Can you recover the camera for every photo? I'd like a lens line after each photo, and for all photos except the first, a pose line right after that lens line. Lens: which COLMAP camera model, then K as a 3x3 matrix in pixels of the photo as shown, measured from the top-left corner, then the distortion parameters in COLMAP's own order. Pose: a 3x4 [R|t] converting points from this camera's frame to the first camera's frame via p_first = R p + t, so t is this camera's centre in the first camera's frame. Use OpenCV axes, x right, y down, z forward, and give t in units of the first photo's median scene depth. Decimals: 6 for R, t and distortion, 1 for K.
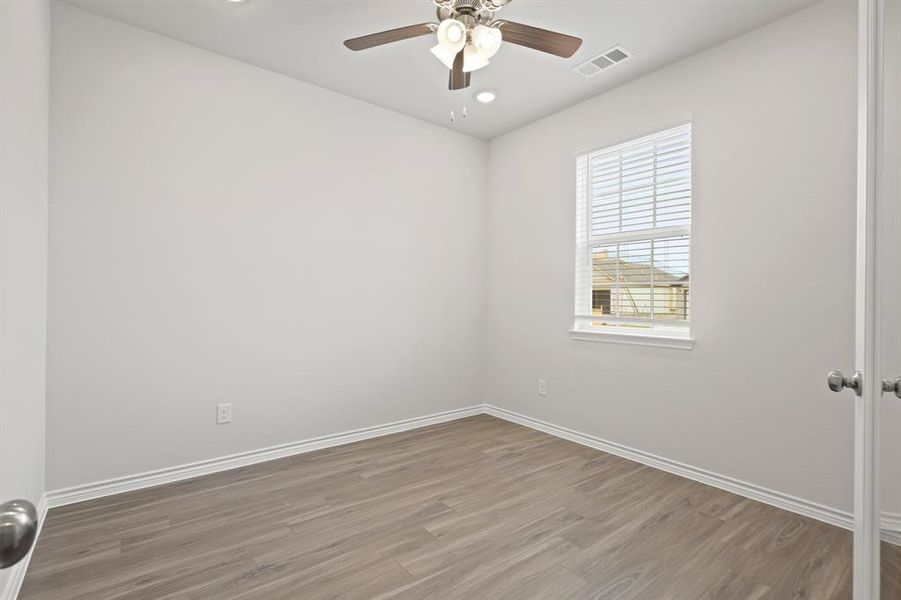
lens RADIAL K [[417.2, 0, 449.5], [0, 417.2, 299.7], [0, 0, 1]] dist [0.000061, 0.000046]
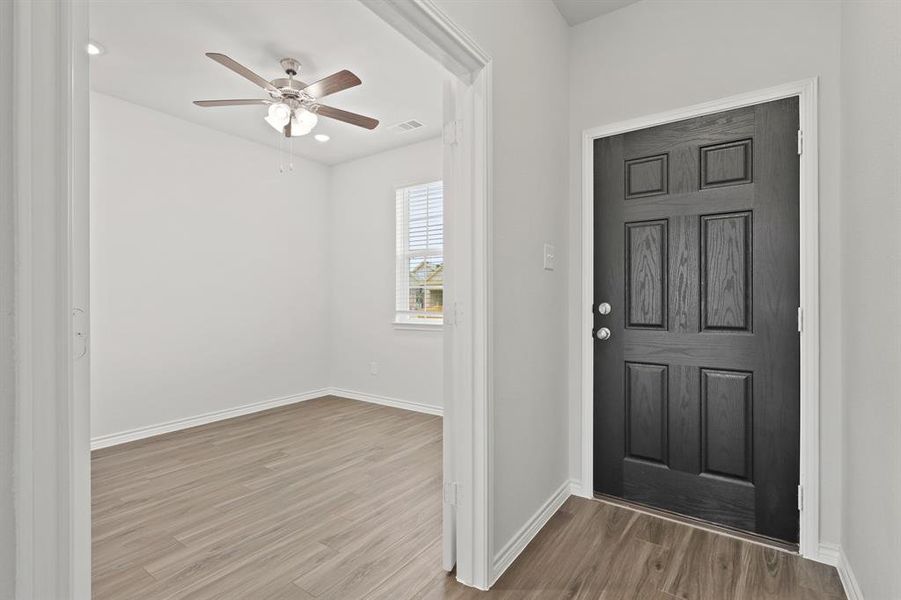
lens RADIAL K [[417.2, 0, 450.6], [0, 417.2, 300.9], [0, 0, 1]] dist [0.000061, 0.000046]
pose [[0.954275, -0.010463, 0.298746, 0.089833], [0.008992, 0.999940, 0.006299, -0.000335], [-0.298794, -0.003325, 0.954312, -0.365887]]
